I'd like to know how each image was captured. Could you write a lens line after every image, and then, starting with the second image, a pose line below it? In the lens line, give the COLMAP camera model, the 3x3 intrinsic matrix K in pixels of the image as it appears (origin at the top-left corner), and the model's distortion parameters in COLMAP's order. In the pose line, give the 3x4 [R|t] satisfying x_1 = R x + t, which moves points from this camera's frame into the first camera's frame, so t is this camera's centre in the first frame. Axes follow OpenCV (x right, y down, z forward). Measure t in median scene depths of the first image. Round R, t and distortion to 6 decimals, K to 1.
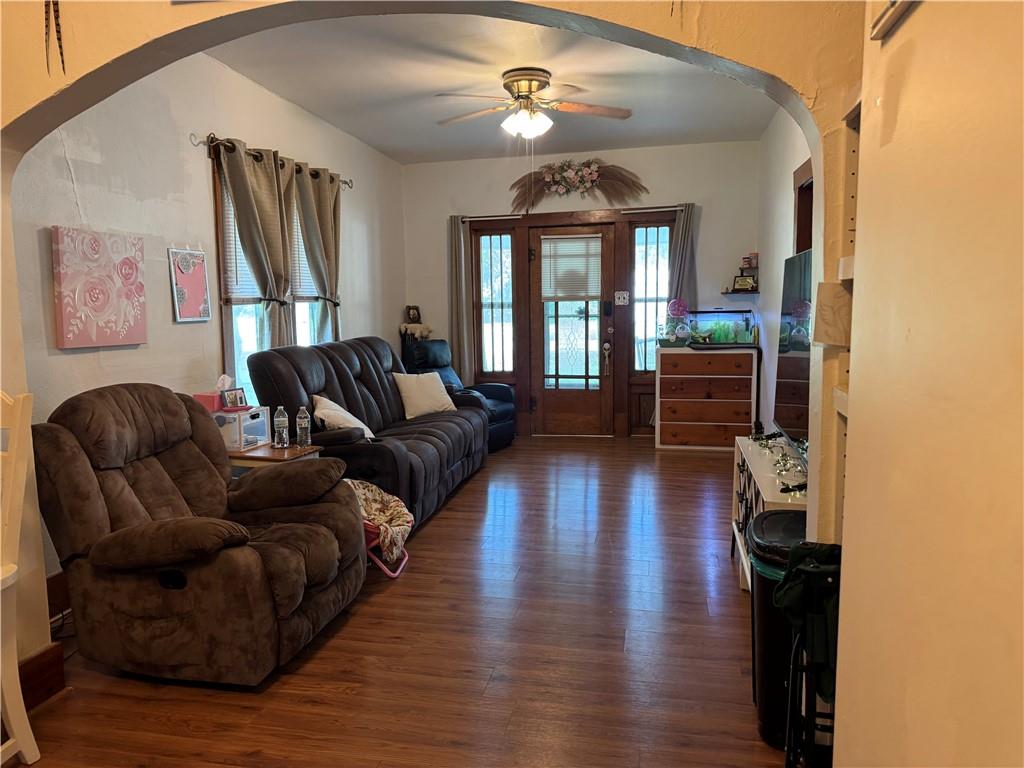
lens RADIAL K [[731.5, 0, 512.0], [0, 731.5, 384.0], [0, 0, 1]] dist [0.109673, -0.158277]
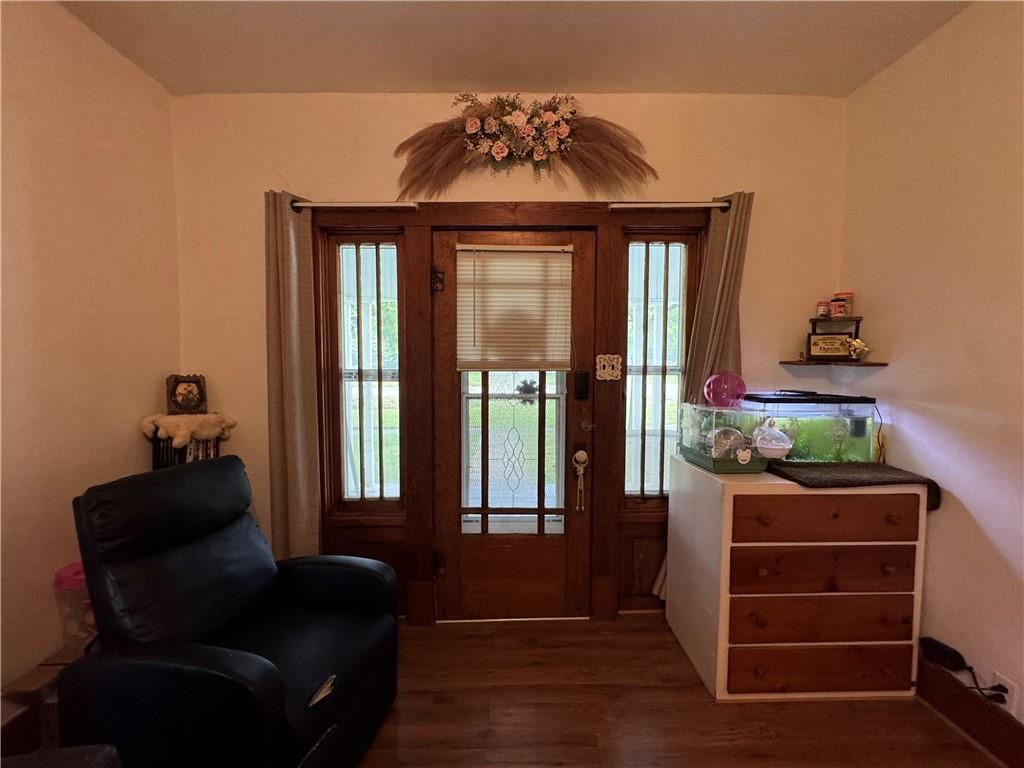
lens RADIAL K [[412.5, 0, 509.0], [0, 412.5, 381.9], [0, 0, 1]] dist [-0.000003, 0.000394]
pose [[0.973579, 0.004133, 0.228314, 0.010024], [0.006931, 0.998841, -0.047636, -0.091171], [-0.228246, 0.047960, 0.972421, 0.715459]]
